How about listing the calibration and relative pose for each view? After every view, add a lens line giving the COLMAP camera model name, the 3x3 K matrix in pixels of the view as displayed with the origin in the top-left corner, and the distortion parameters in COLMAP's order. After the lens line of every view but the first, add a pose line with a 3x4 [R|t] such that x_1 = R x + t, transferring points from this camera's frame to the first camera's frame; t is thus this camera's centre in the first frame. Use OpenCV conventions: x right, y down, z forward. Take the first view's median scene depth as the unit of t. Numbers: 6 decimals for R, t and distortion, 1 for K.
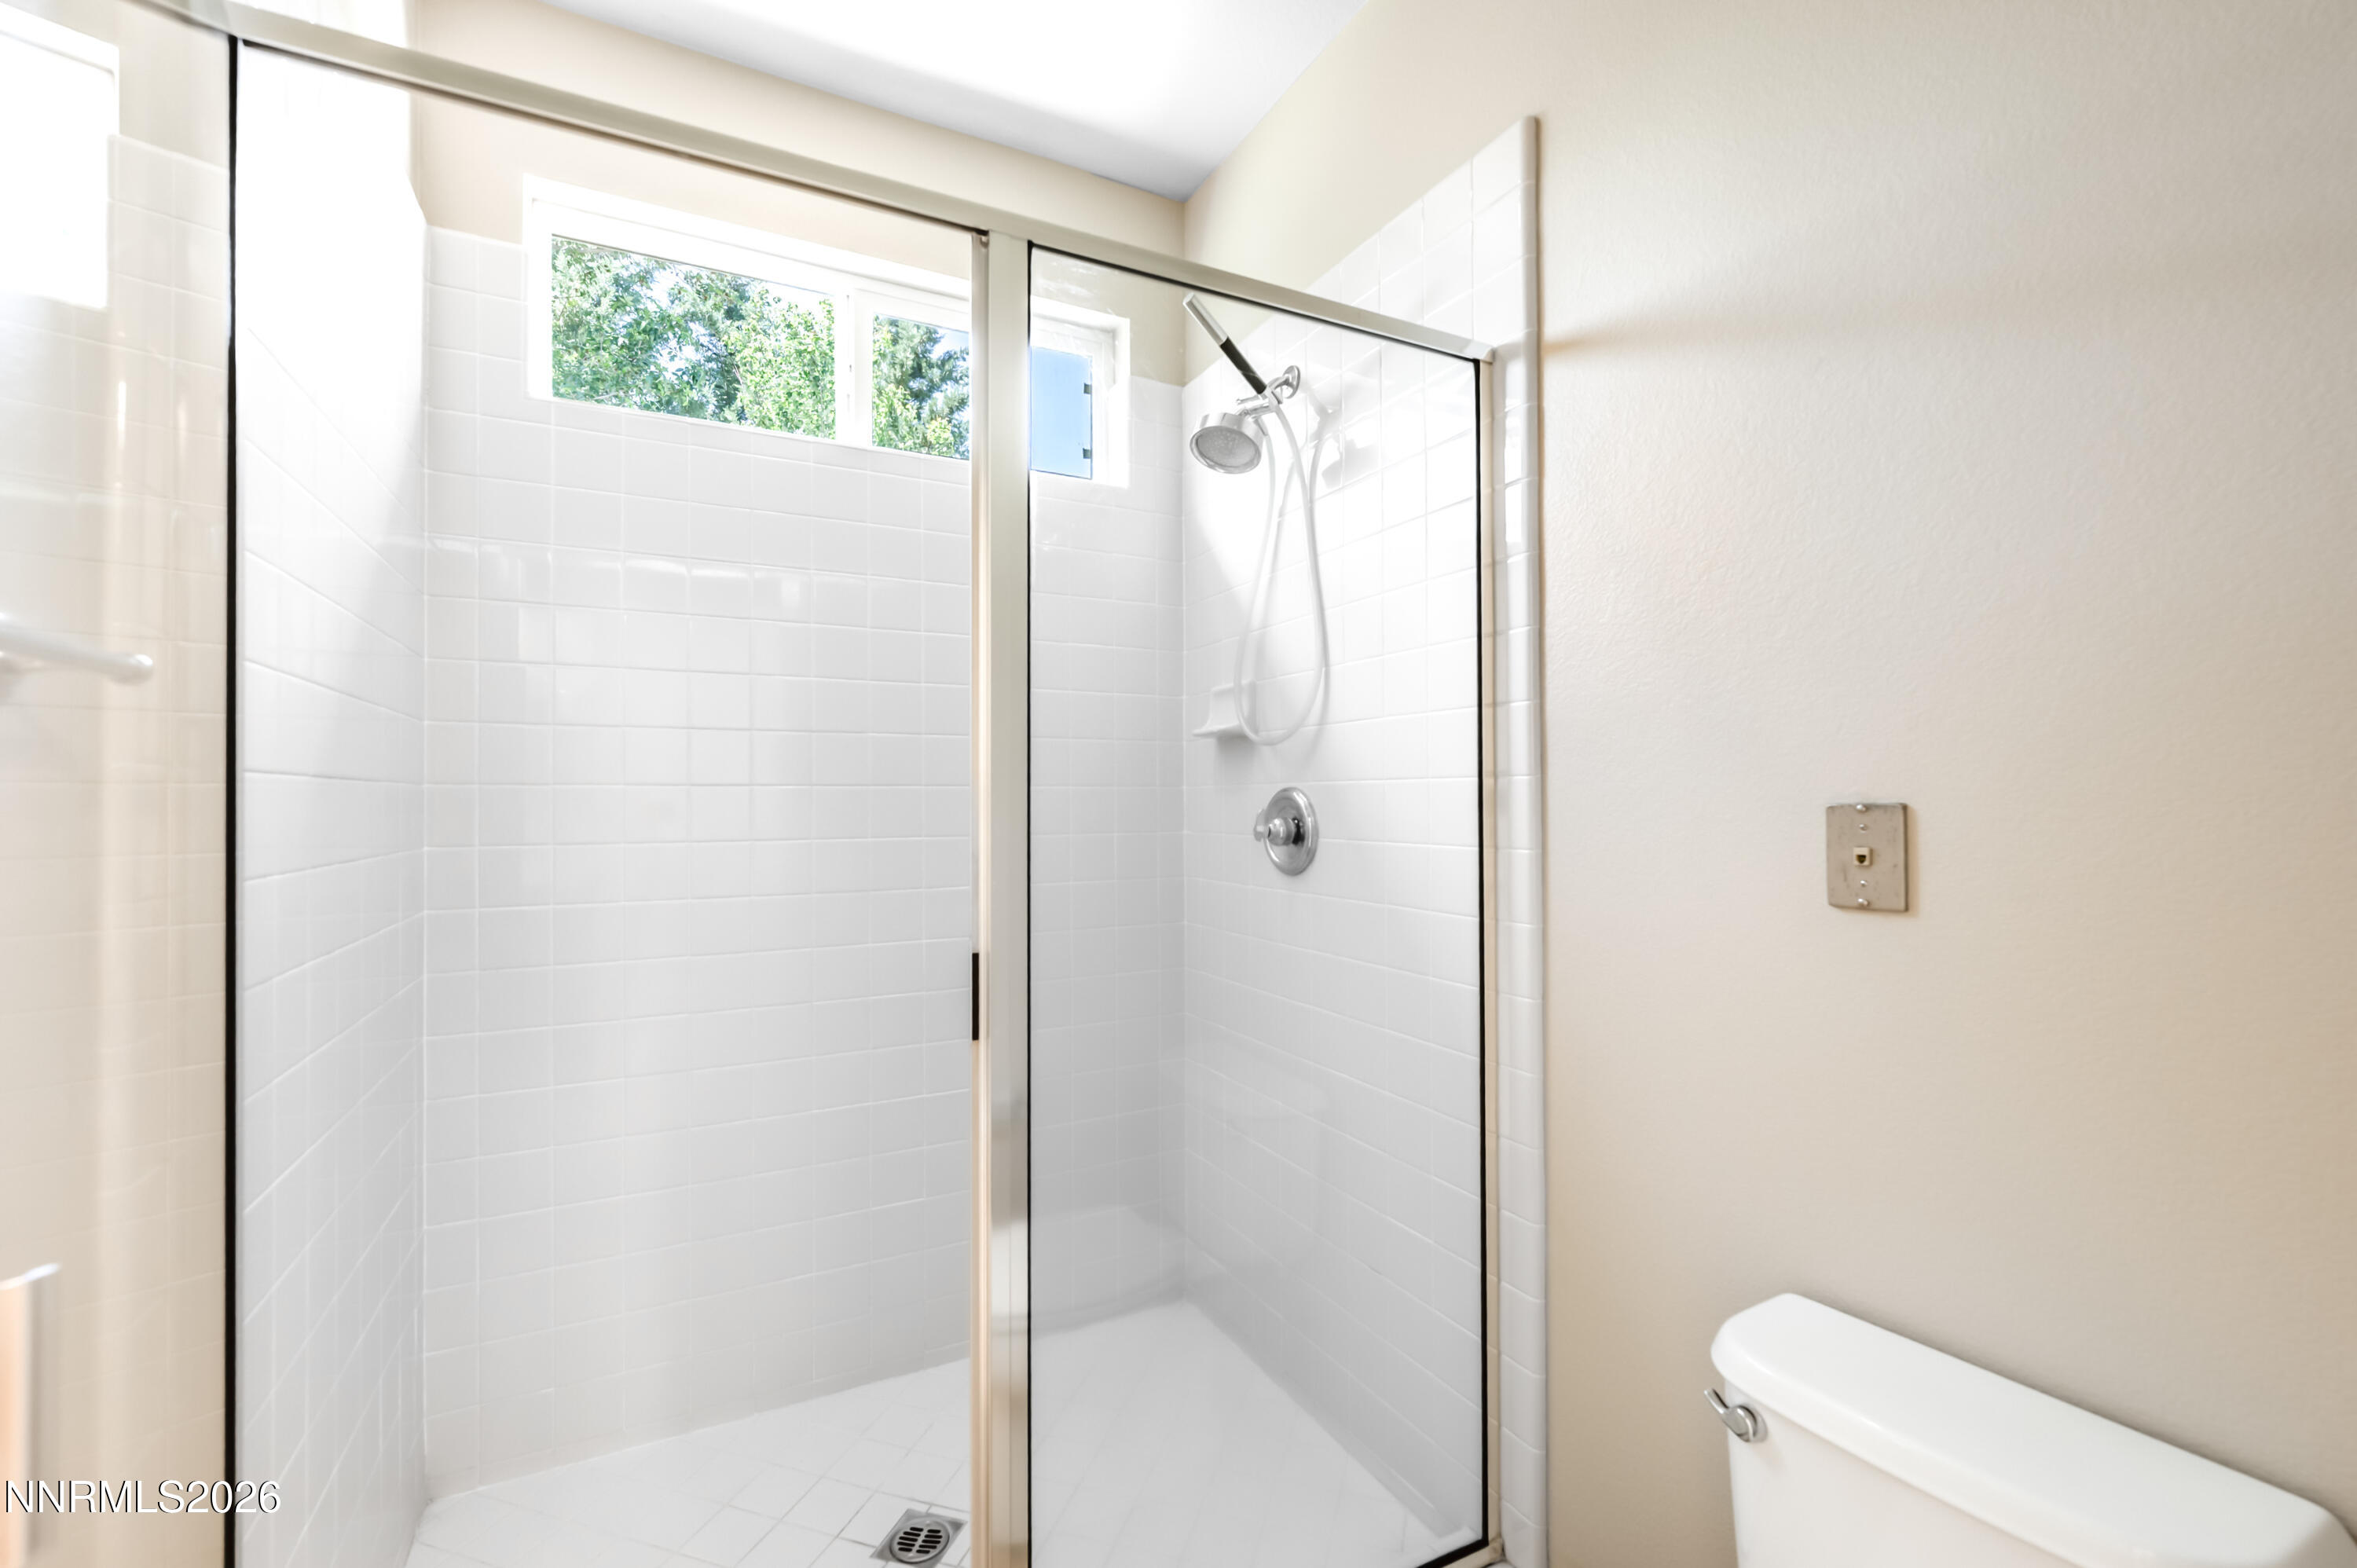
lens RADIAL K [[956.9, 0, 1181.4], [0, 956.9, 796.1], [0, 0, 1]] dist [-0.002295, 0.001041]
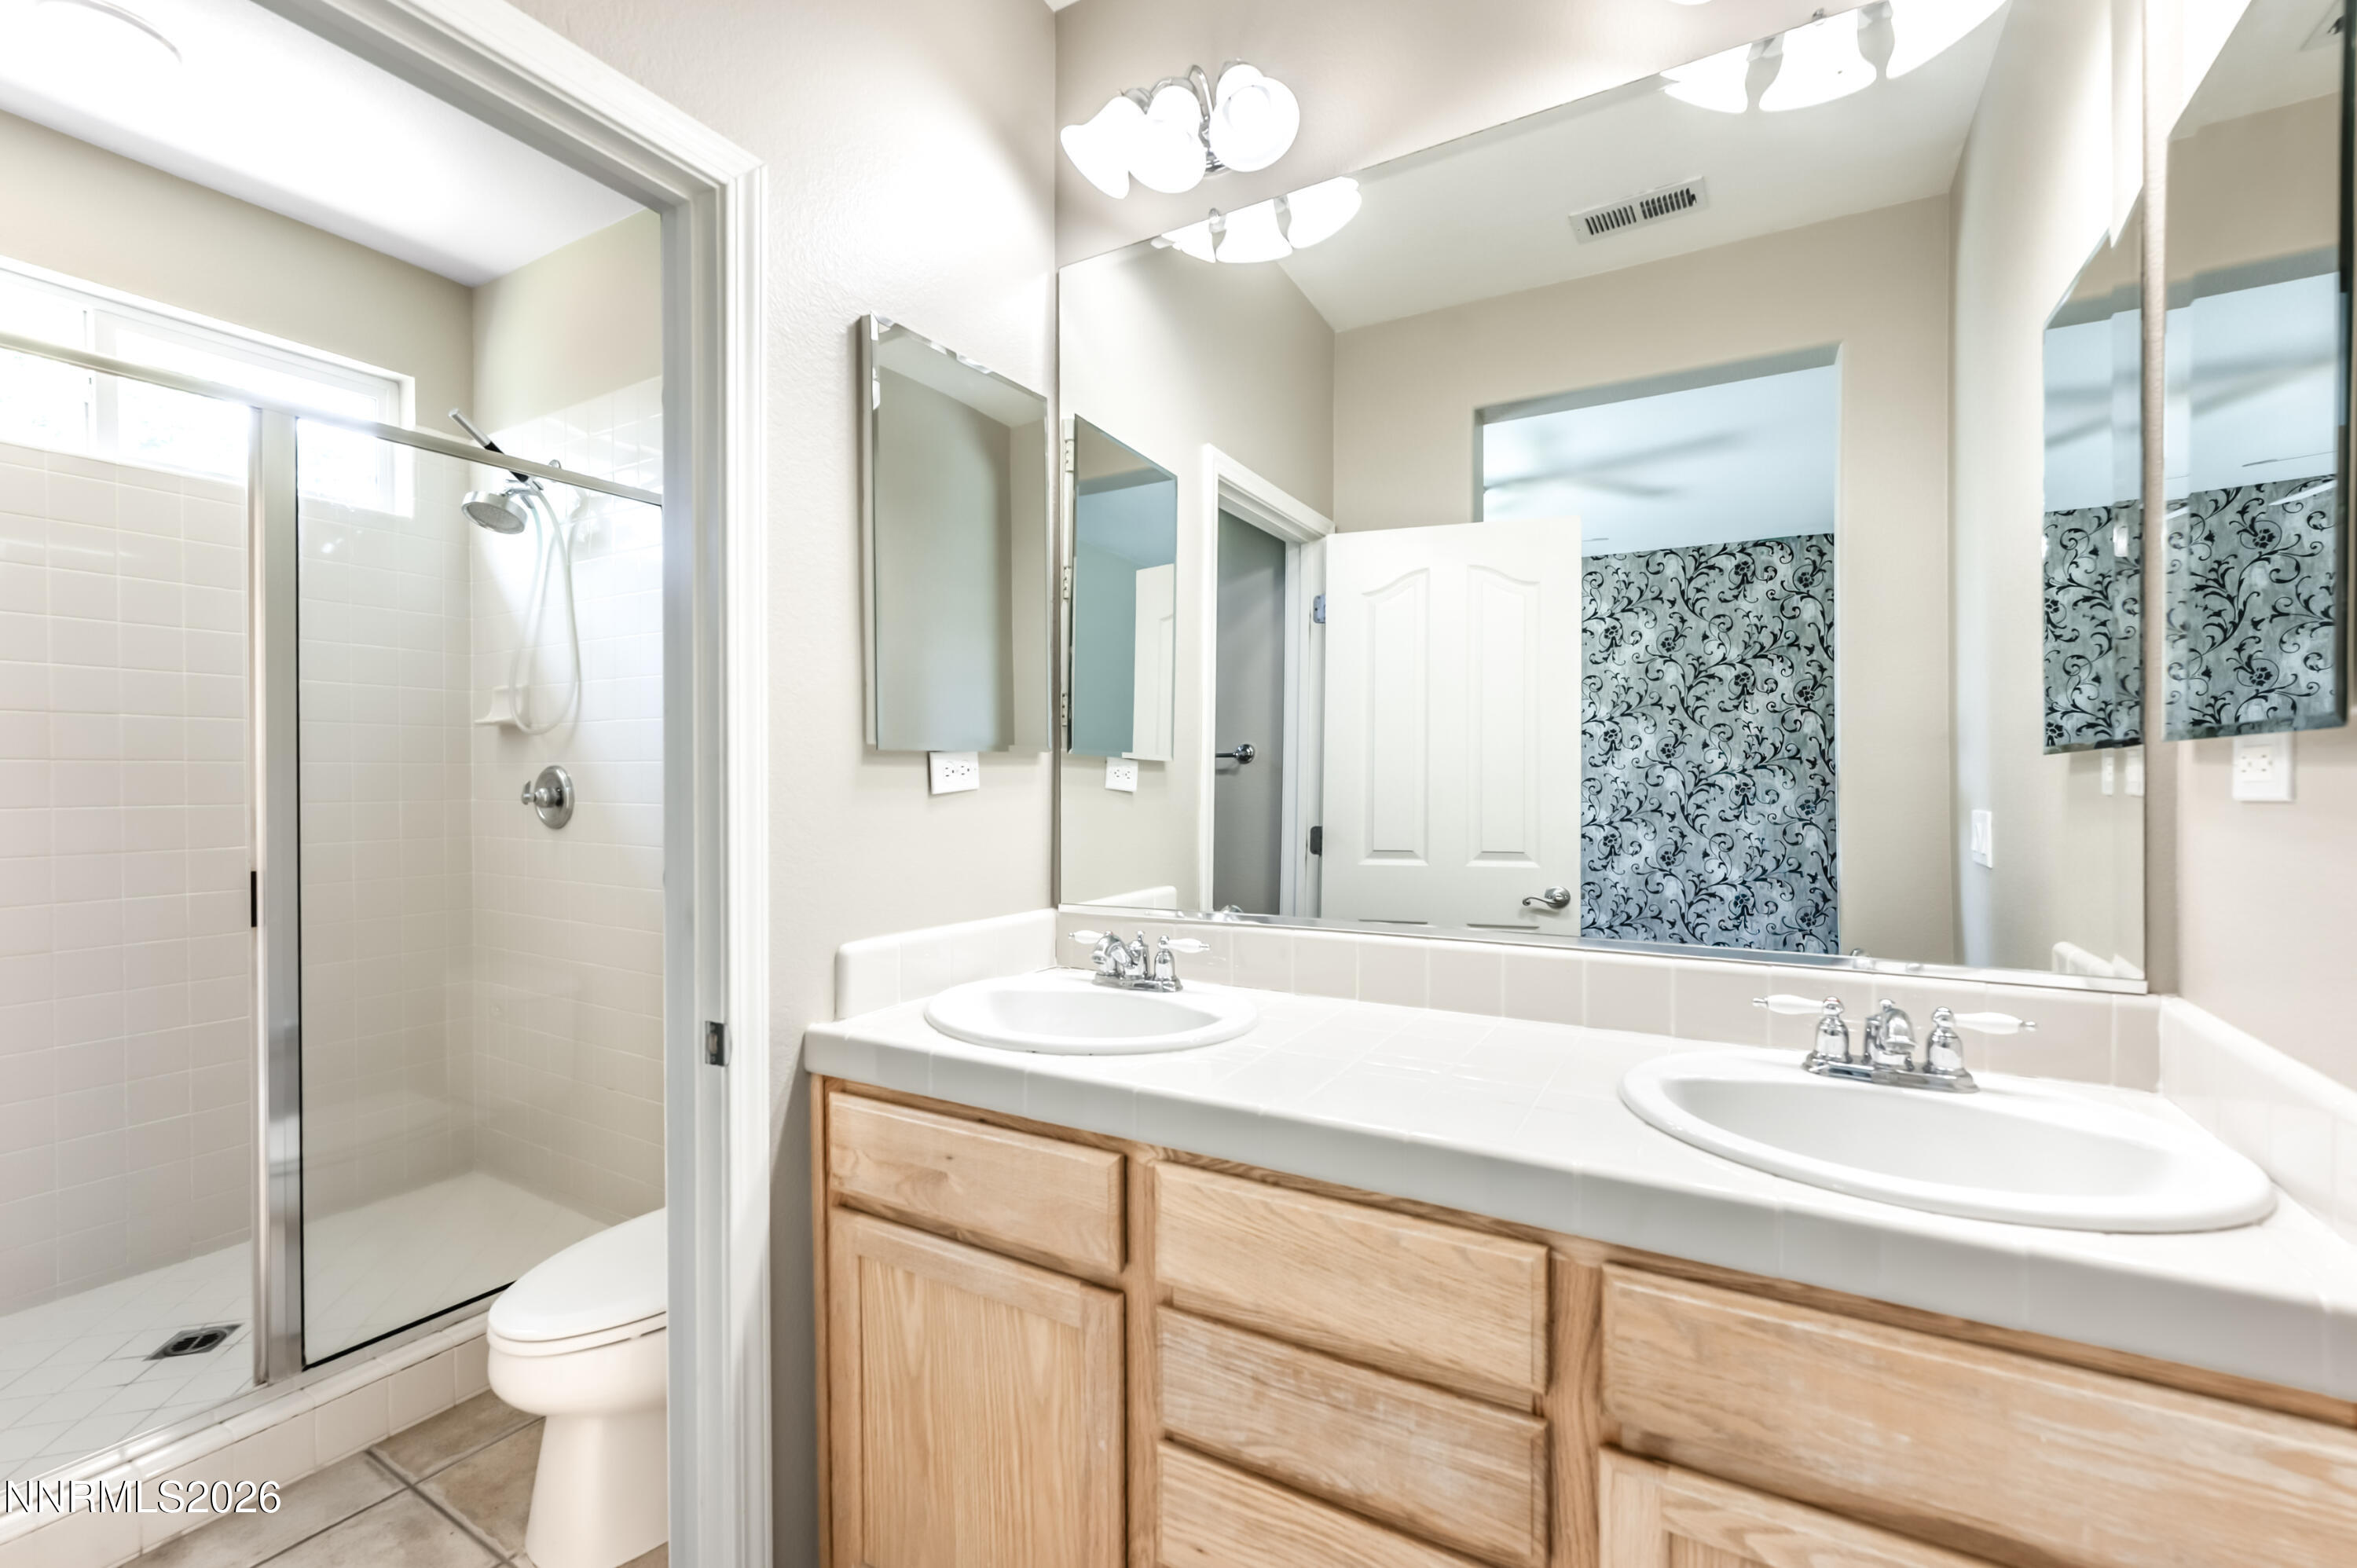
lens RADIAL K [[956.9, 0, 1159.8], [0, 956.9, 782.5], [0, 0, 1]] dist [-0.002295, 0.001041]
pose [[0.847956, -0.001858, 0.530063, 0.124599], [-0.007234, 0.999860, 0.015077, -0.012203], [-0.530017, -0.016619, 0.847824, -0.645833]]
